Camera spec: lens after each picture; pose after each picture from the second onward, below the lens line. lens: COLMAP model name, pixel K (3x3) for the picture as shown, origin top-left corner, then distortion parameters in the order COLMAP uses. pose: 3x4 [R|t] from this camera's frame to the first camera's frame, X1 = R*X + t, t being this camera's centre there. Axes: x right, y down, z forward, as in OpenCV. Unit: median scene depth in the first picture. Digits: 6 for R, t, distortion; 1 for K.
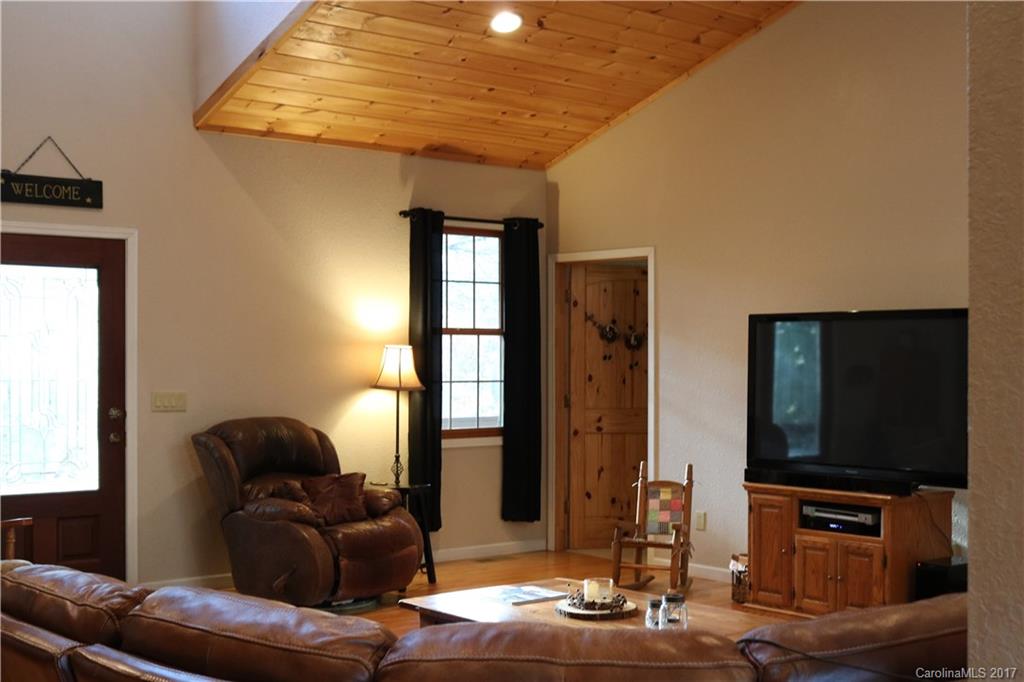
lens RADIAL K [[1371.4, 0, 512.0], [0, 1371.4, 341.0], [0, 0, 1]] dist [-0.046272, -0.018199]
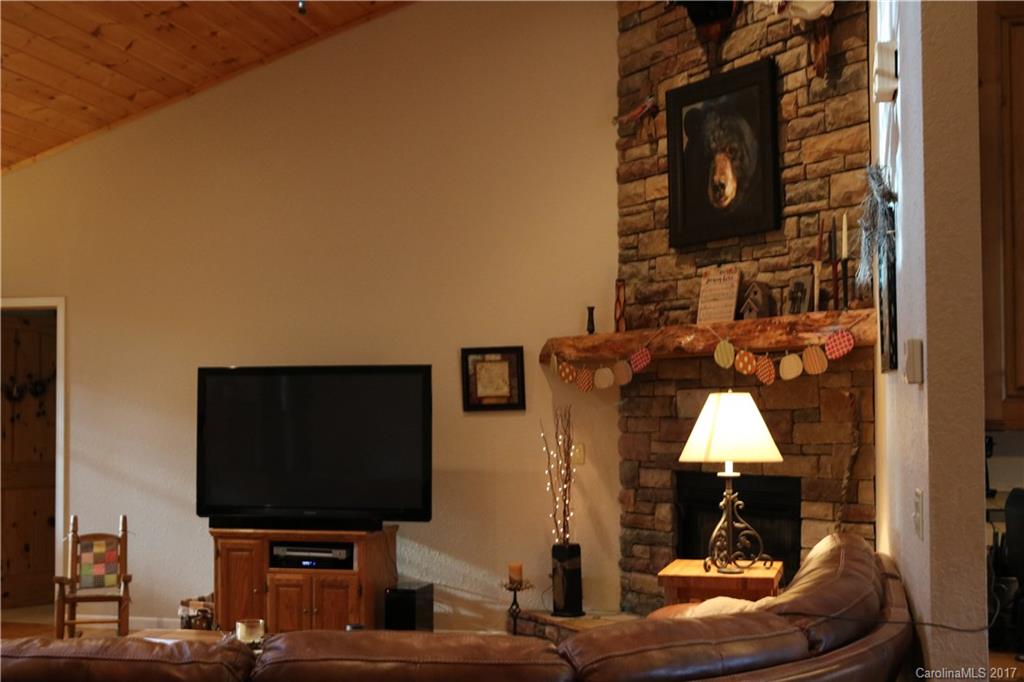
lens RADIAL K [[1398.9, 0, 512.0], [0, 1398.9, 341.0], [0, 0, 1]] dist [-0.033086, -0.032000]
pose [[0.786309, 0.022437, 0.617426, -0.312004], [-0.000521, 0.999364, -0.035653, -0.002078], [-0.617833, 0.027713, 0.785821, 0.017050]]
